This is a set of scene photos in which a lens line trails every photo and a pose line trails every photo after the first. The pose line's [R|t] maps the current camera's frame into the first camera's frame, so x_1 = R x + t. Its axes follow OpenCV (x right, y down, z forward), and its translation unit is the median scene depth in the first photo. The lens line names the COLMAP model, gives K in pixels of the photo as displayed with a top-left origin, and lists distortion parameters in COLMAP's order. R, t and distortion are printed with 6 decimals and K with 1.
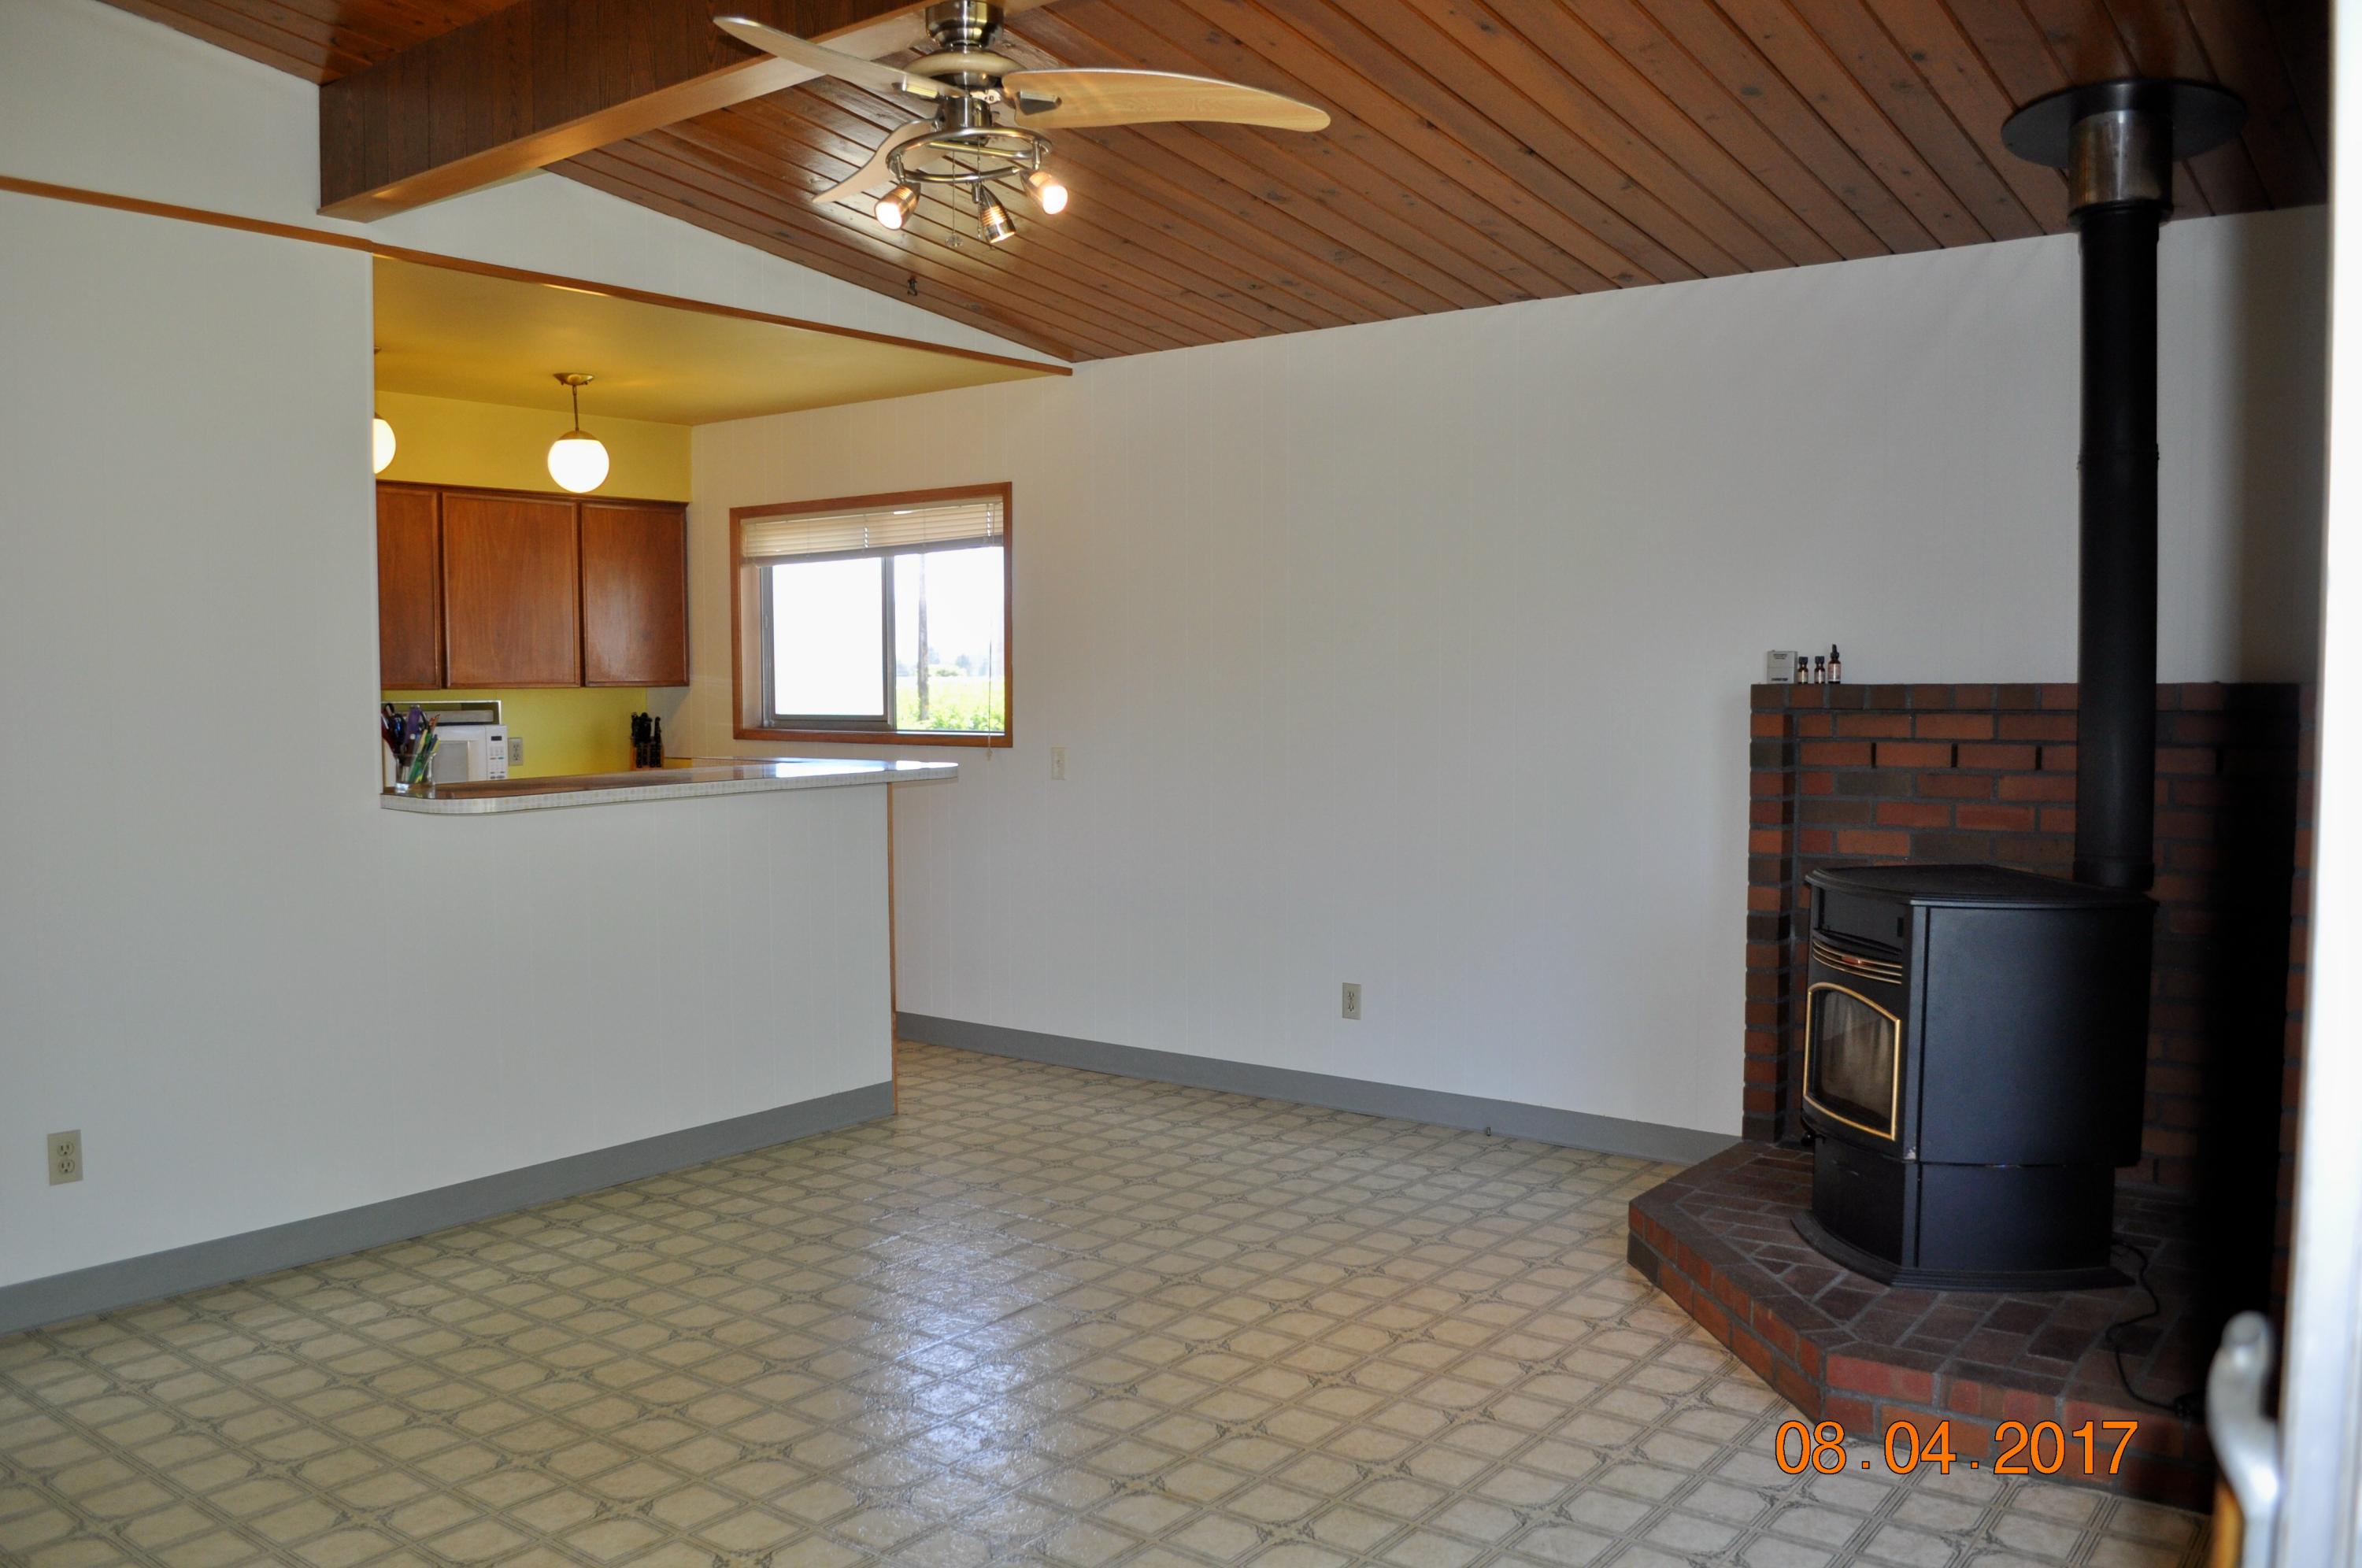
lens RADIAL K [[1874.5, 0, 1185.1], [0, 1874.5, 812.0], [0, 0, 1]] dist [-0.082830, 0.015553]
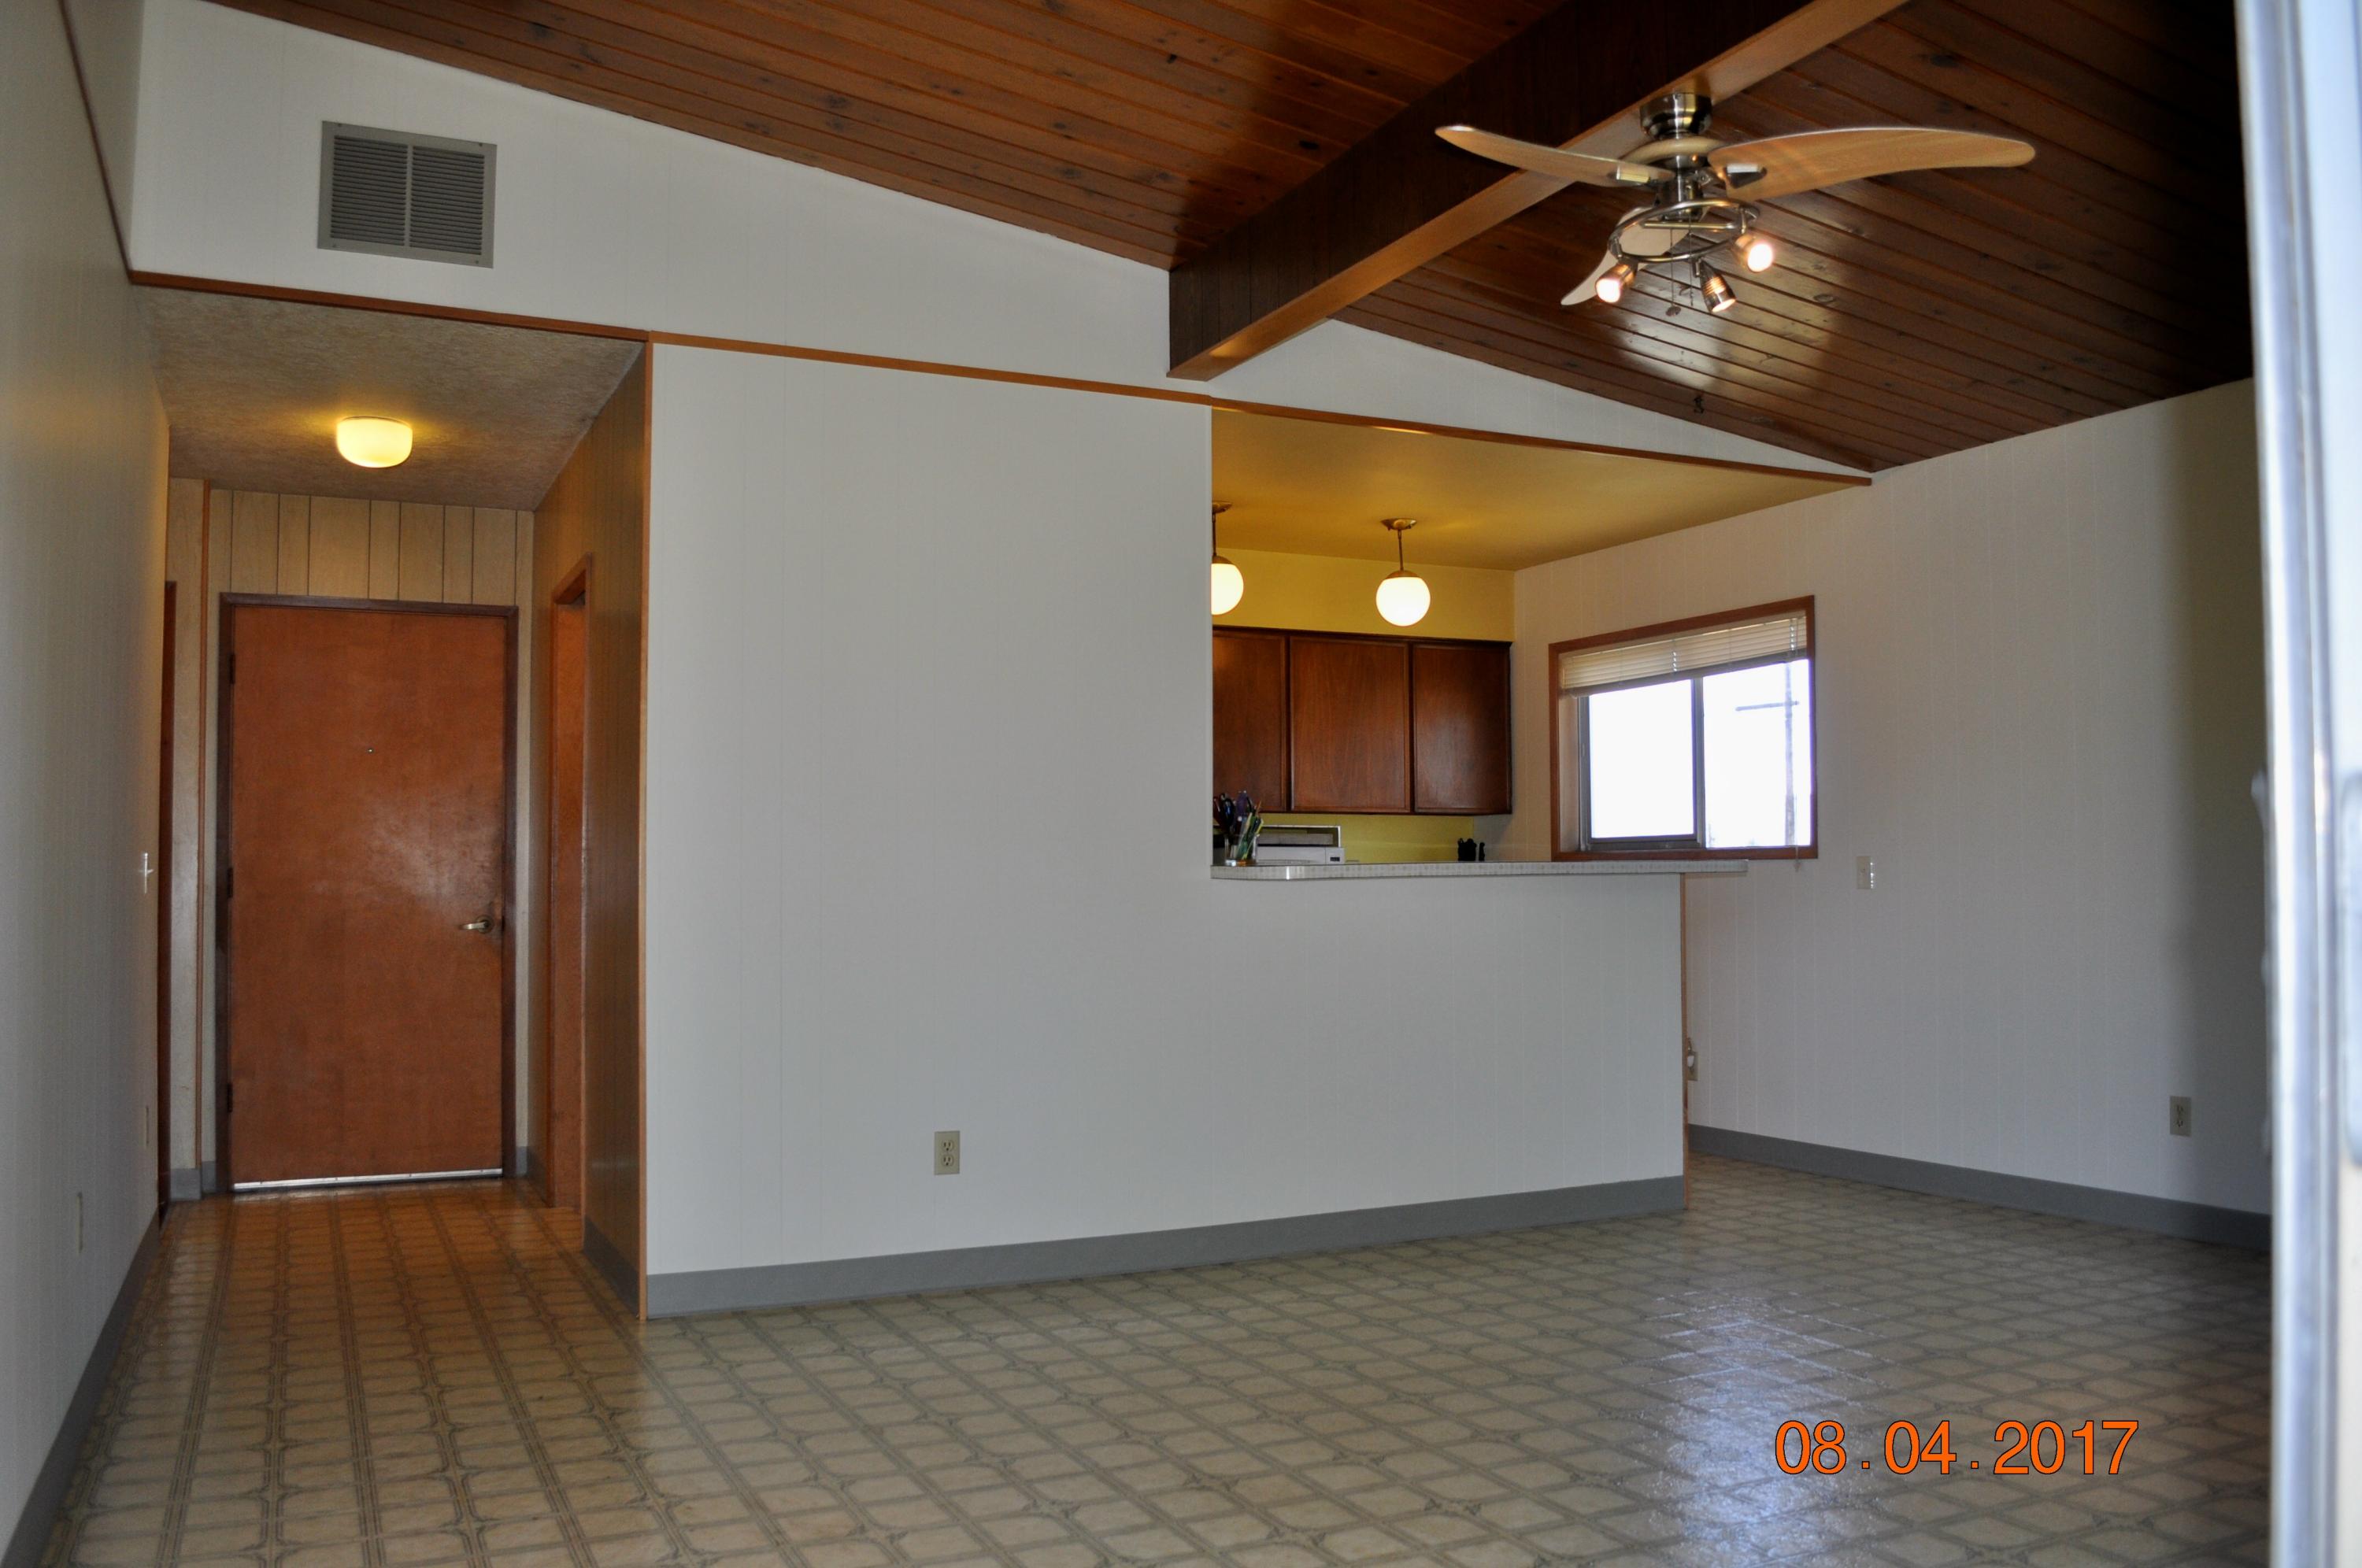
lens RADIAL K [[1874.5, 0, 1185.1], [0, 1874.5, 812.0], [0, 0, 1]] dist [-0.082830, 0.015553]
pose [[0.896351, -0.017073, -0.443017, 0.067854], [-0.028689, 0.994930, -0.096389, 0.070468], [0.442417, 0.099108, 0.891317, -0.049687]]
